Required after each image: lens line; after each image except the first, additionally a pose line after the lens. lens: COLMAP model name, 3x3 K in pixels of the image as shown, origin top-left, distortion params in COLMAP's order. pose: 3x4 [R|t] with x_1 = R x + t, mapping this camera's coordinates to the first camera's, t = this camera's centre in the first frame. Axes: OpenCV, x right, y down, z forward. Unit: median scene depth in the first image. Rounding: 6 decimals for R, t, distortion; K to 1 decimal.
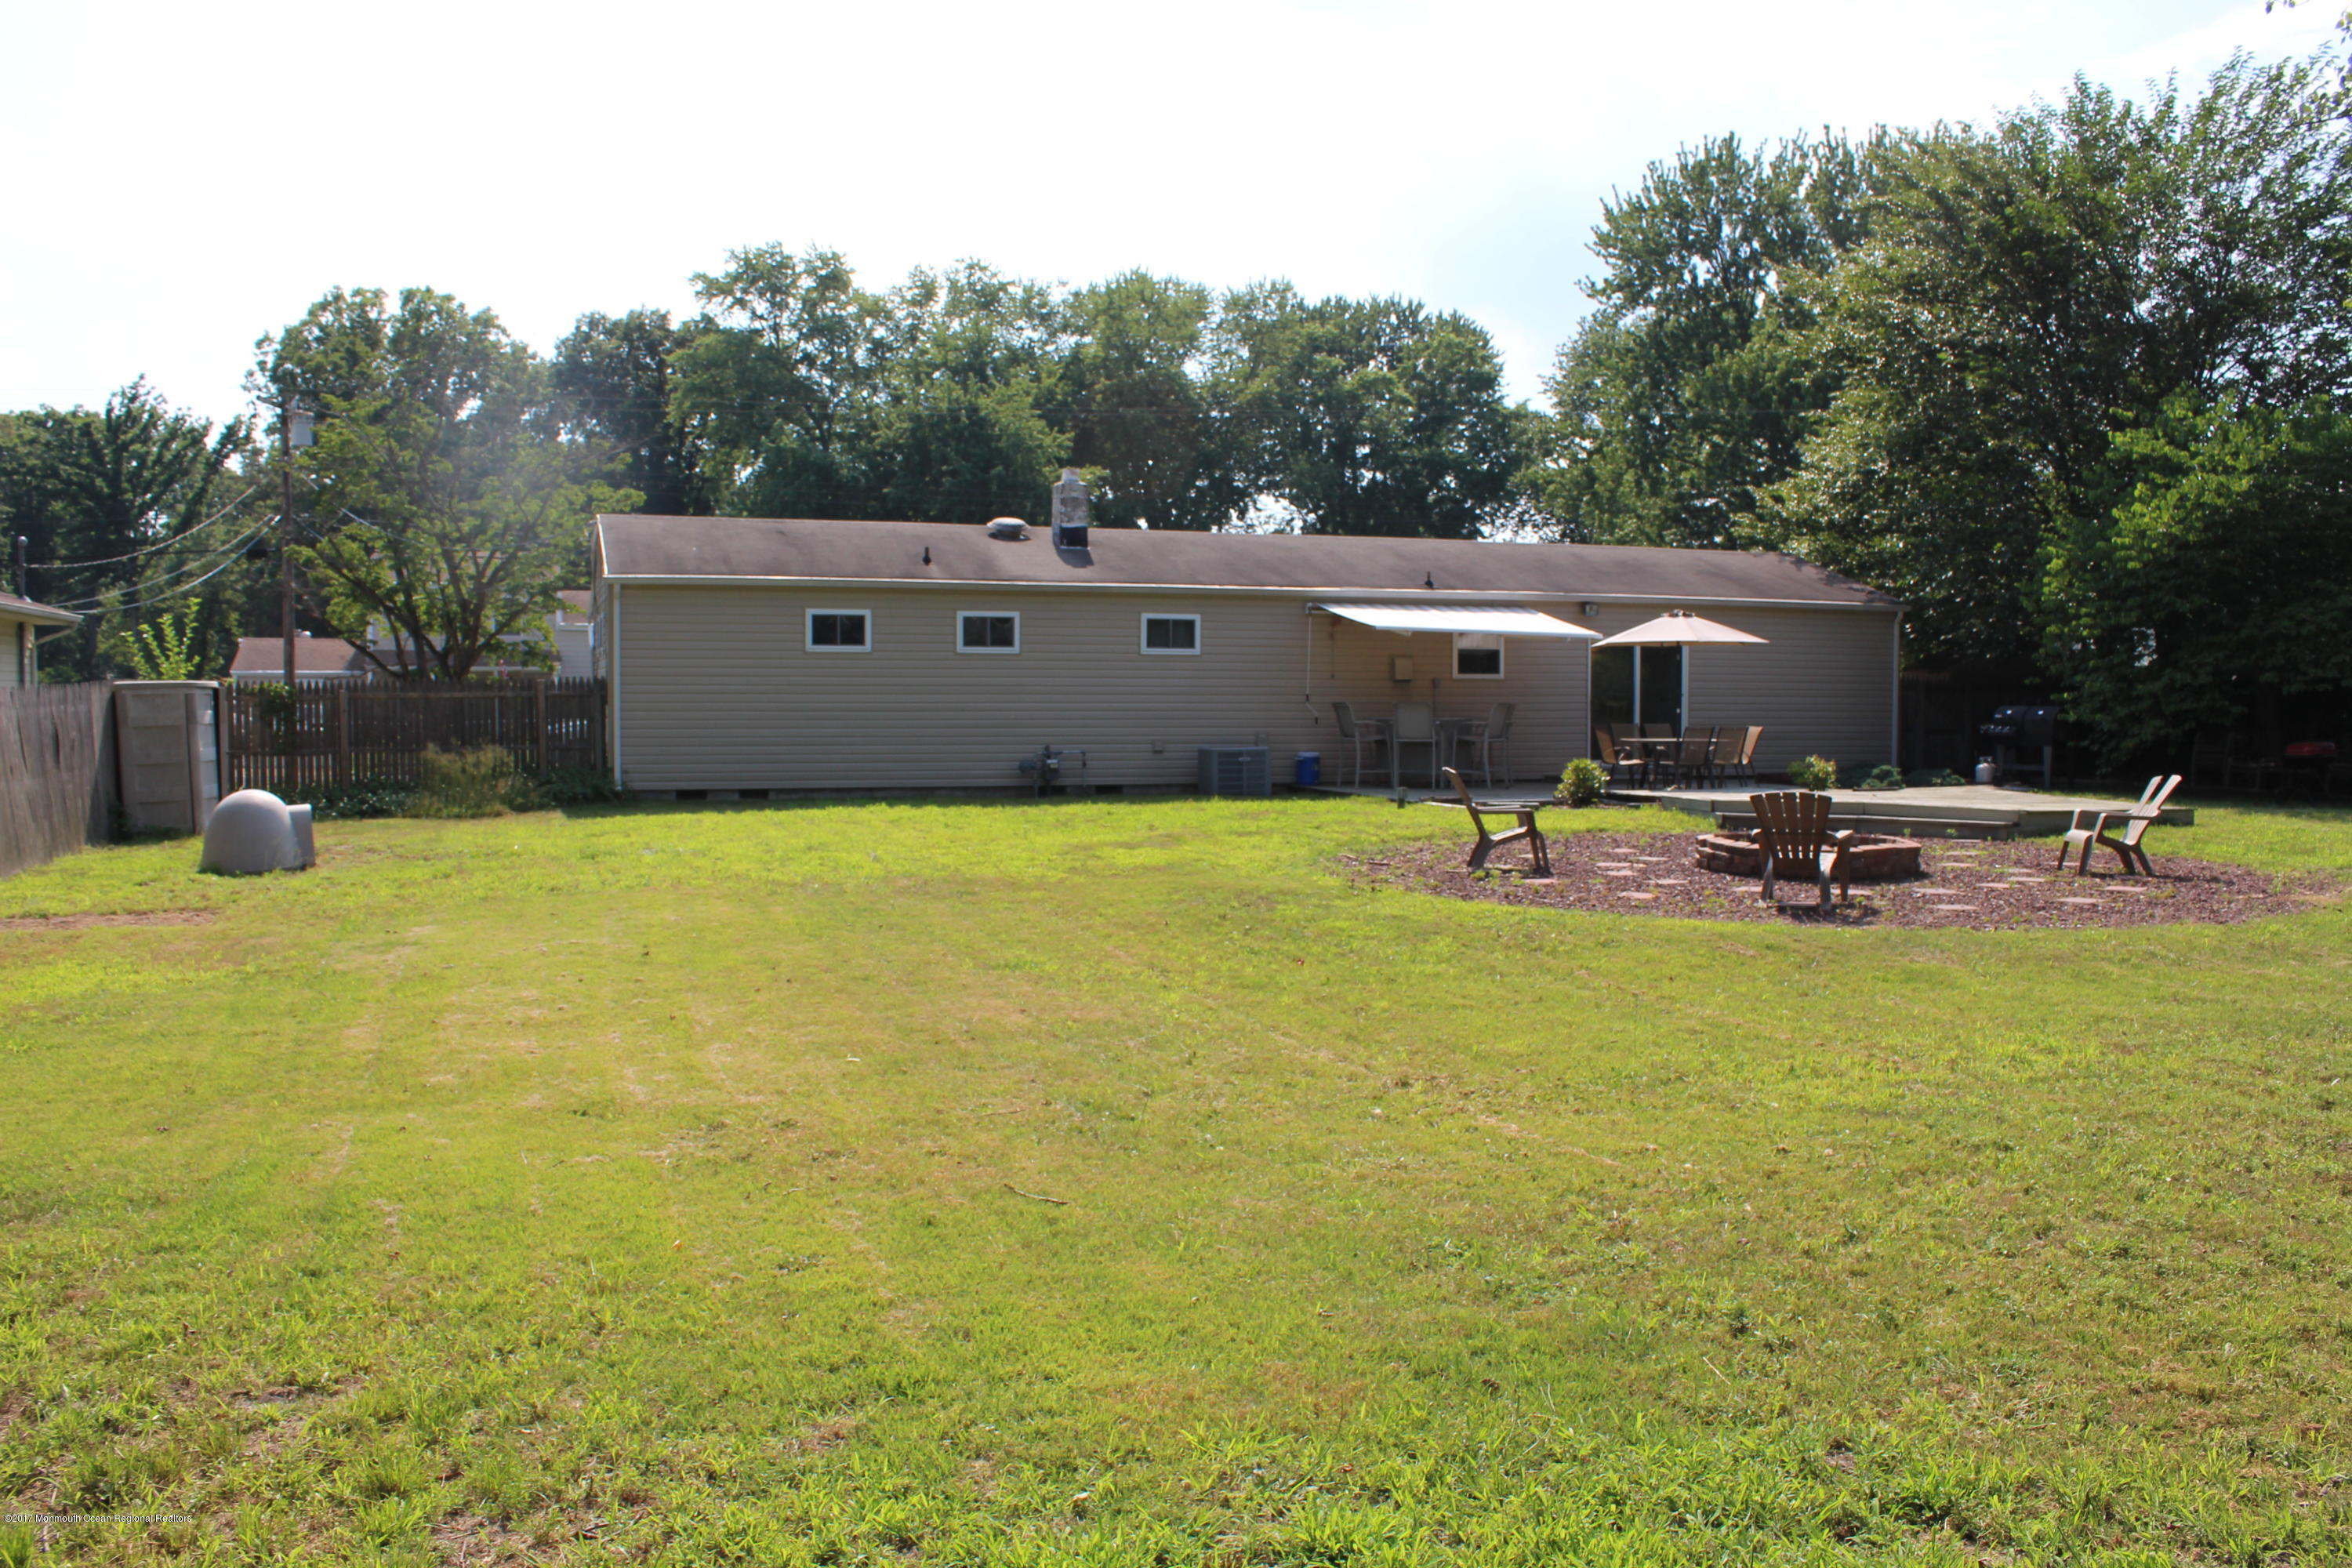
lens RADIAL K [[1972.1, 0, 1176.0], [0, 1972.1, 784.0], [0, 0, 1]] dist [-0.163025, 0.171561]
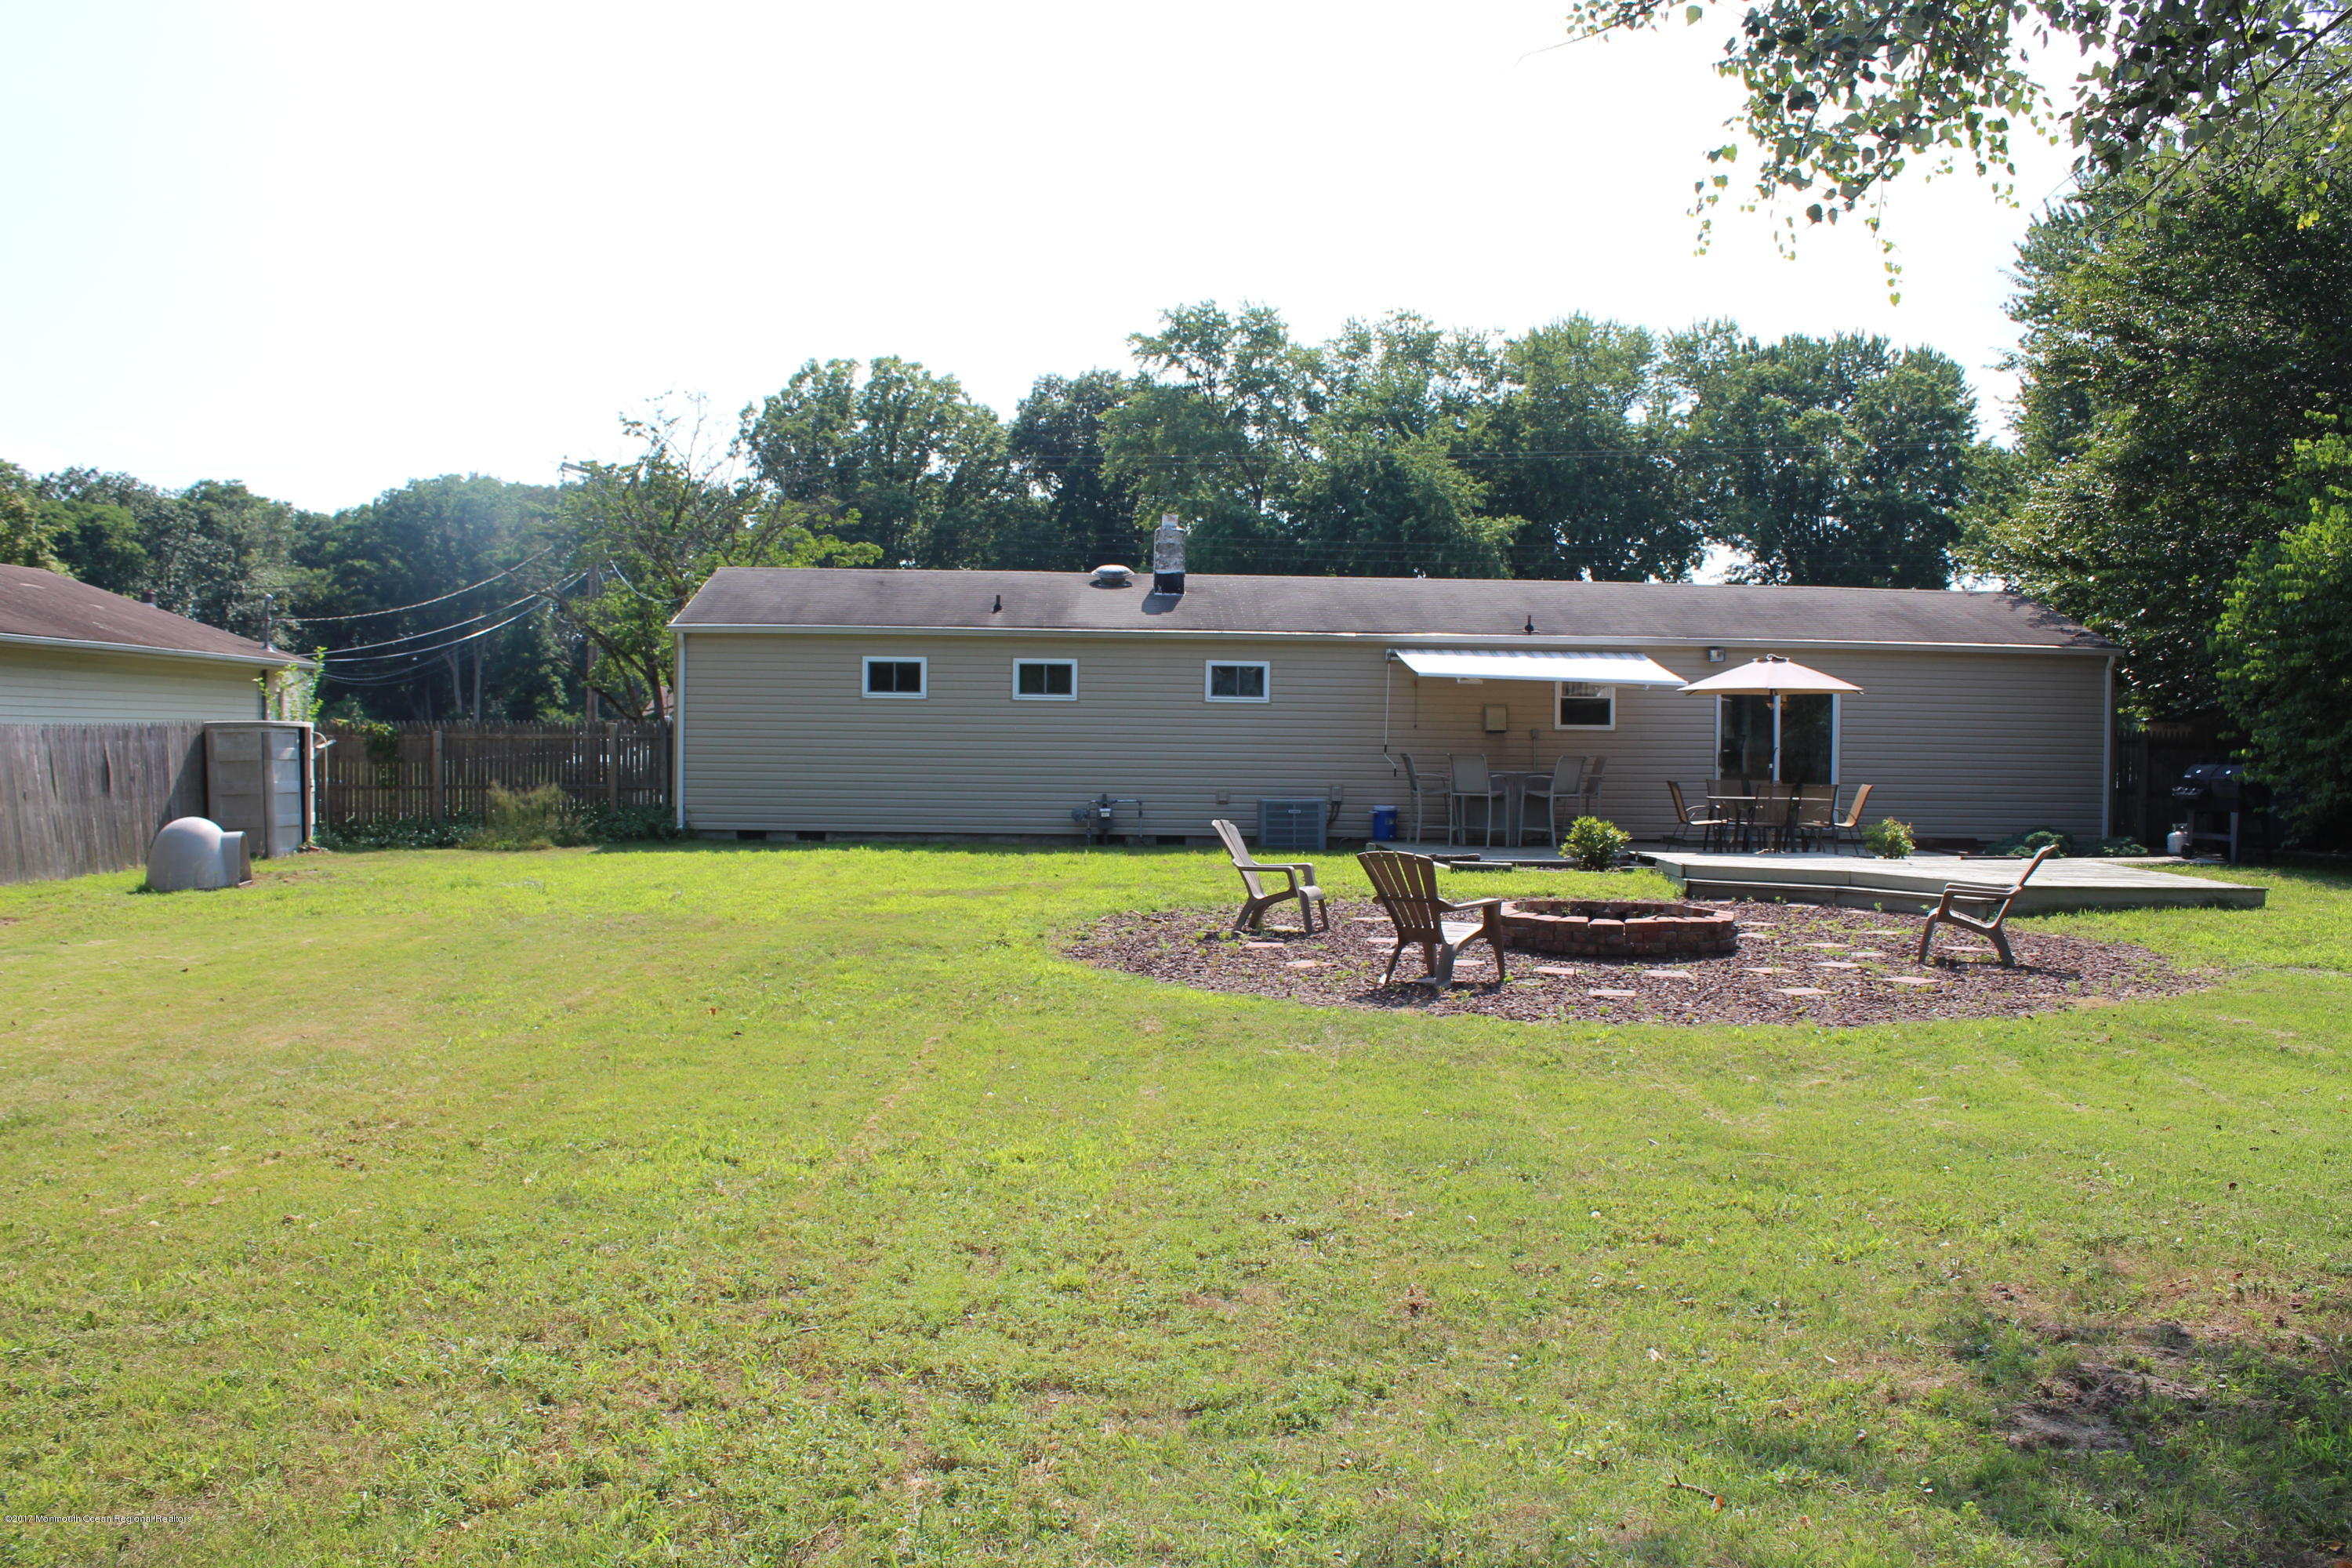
lens RADIAL K [[1972.1, 0, 1176.0], [0, 1972.1, 784.0], [0, 0, 1]] dist [-0.163025, 0.171561]
pose [[0.959956, 0.014524, -0.279774, 0.073201], [-0.022084, 0.999471, -0.023889, -0.000498], [0.279279, 0.029111, 0.959769, 0.017920]]
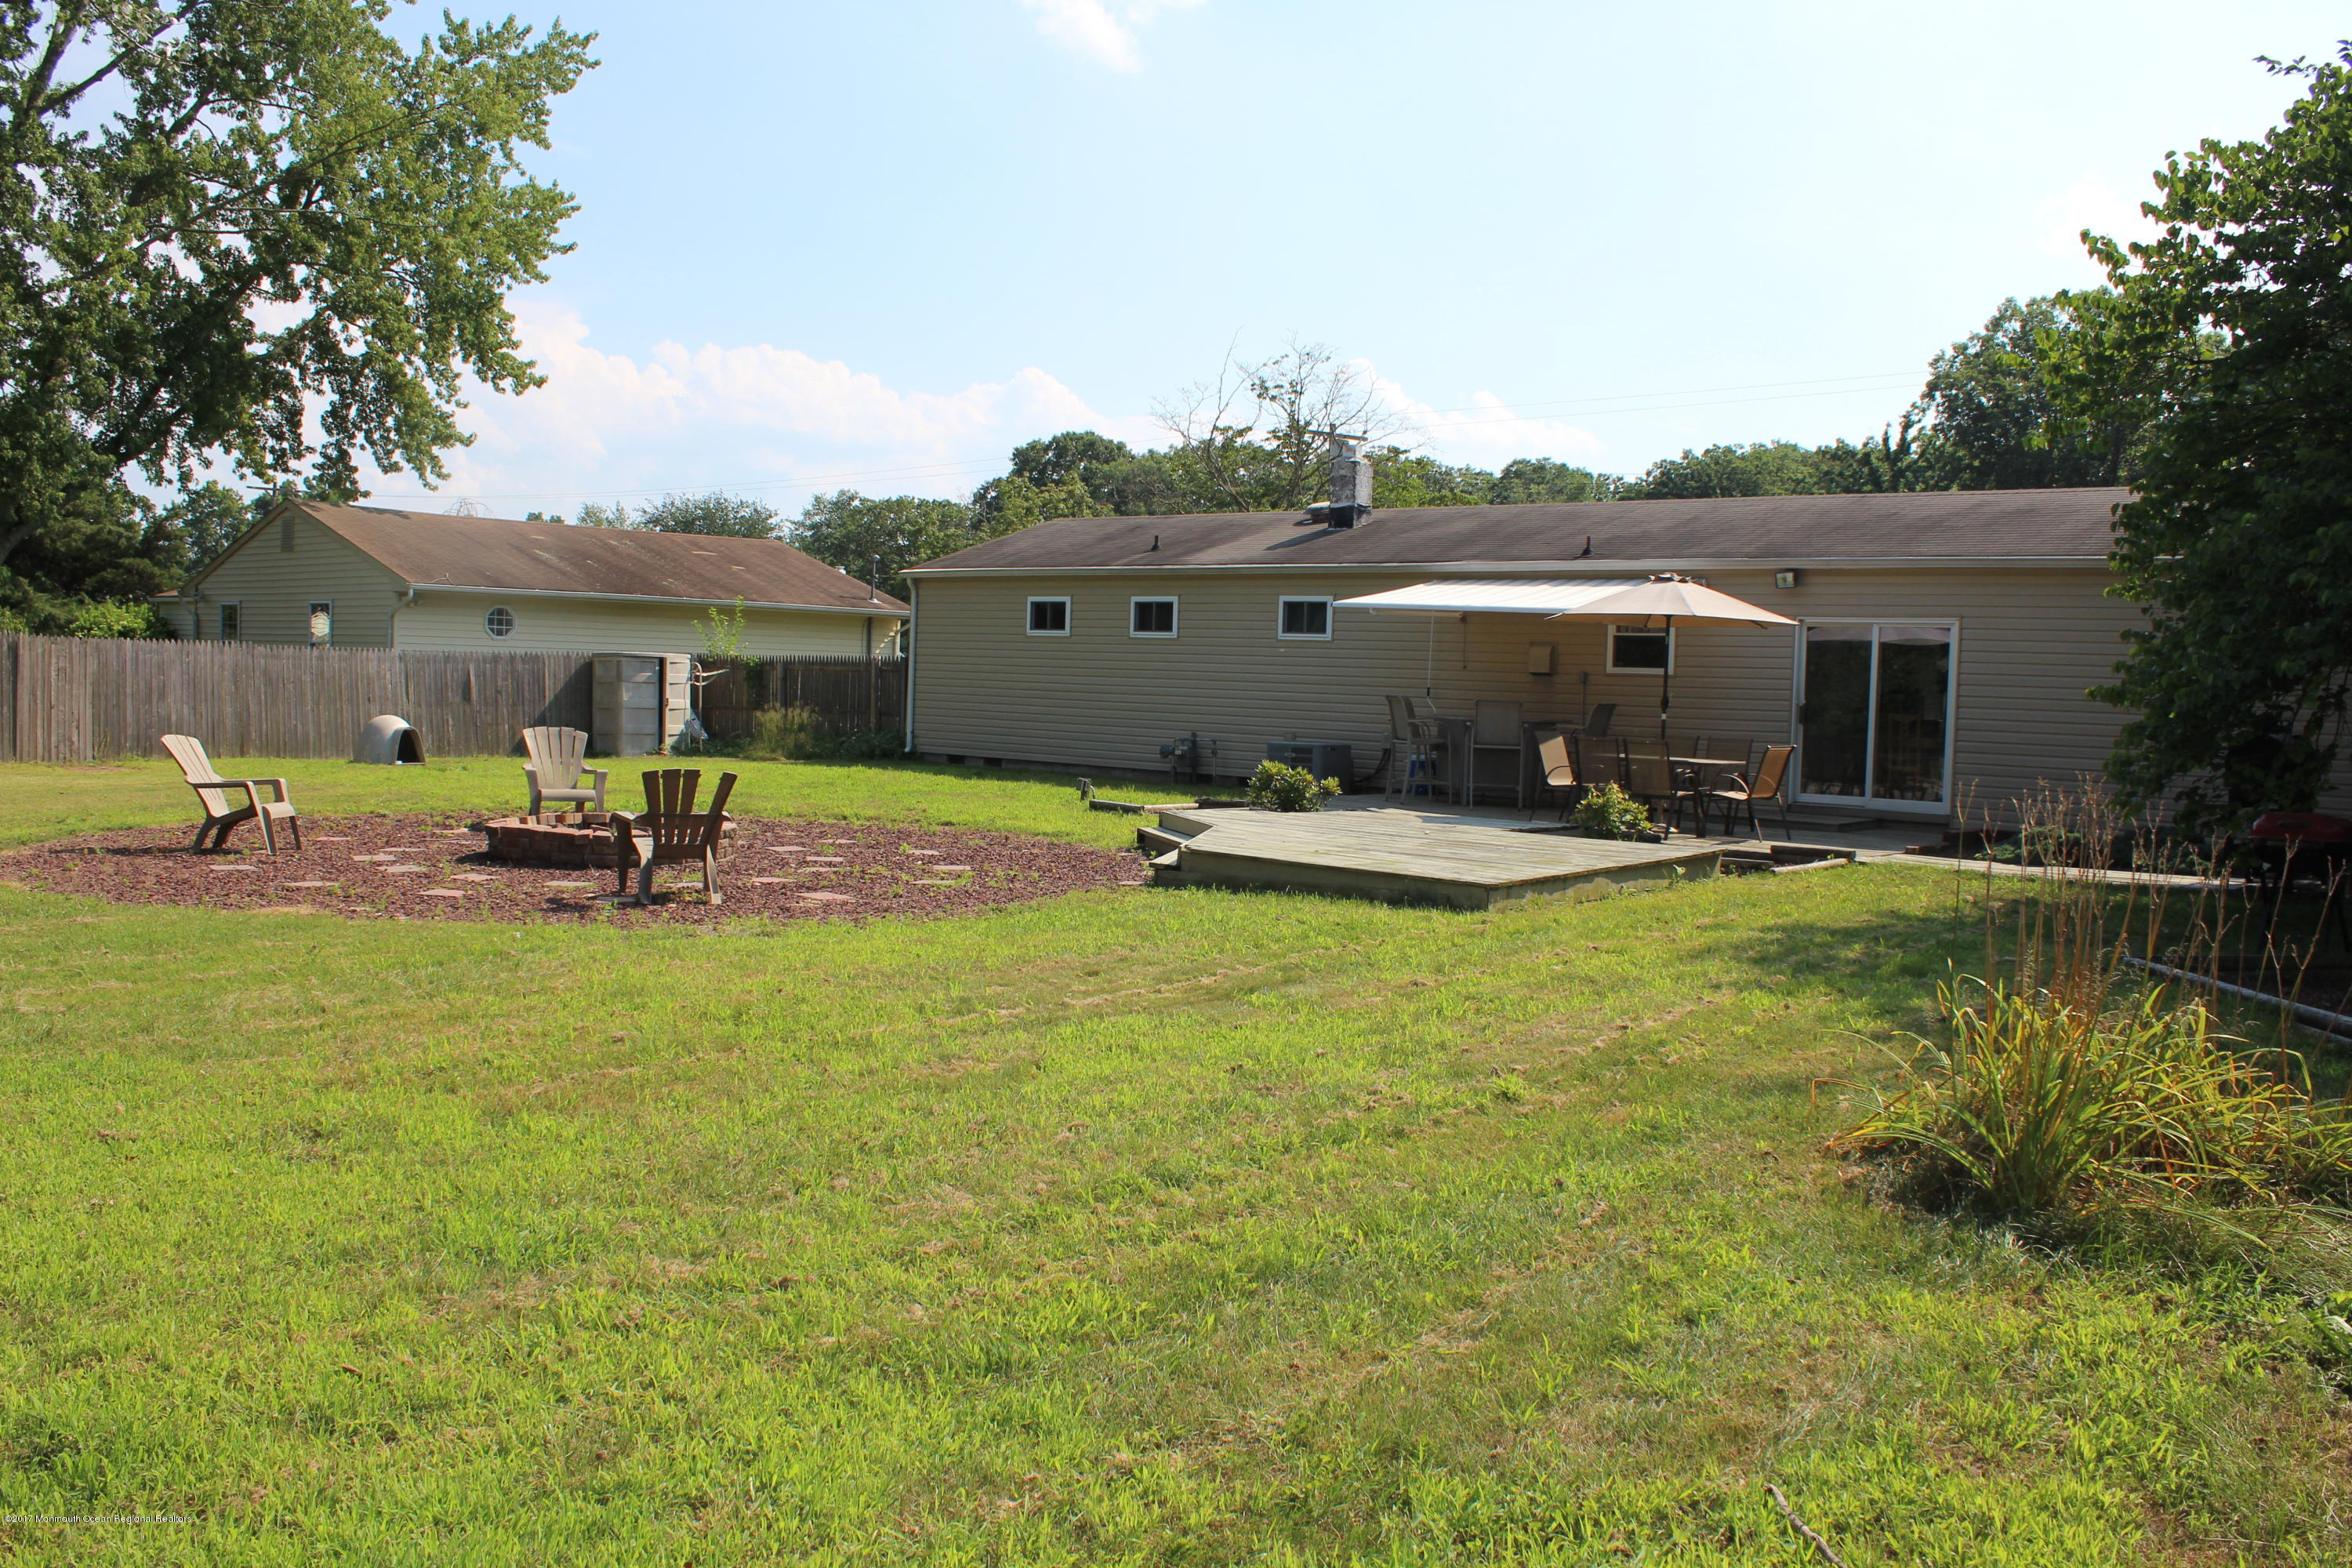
lens RADIAL K [[1972.1, 0, 1176.0], [0, 1972.1, 784.0], [0, 0, 1]] dist [-0.163025, 0.171561]
pose [[0.509307, 0.060735, -0.858439, 0.232429], [-0.072059, 0.997013, 0.027787, -0.005957], [0.857563, 0.047706, 0.512163, 0.145025]]
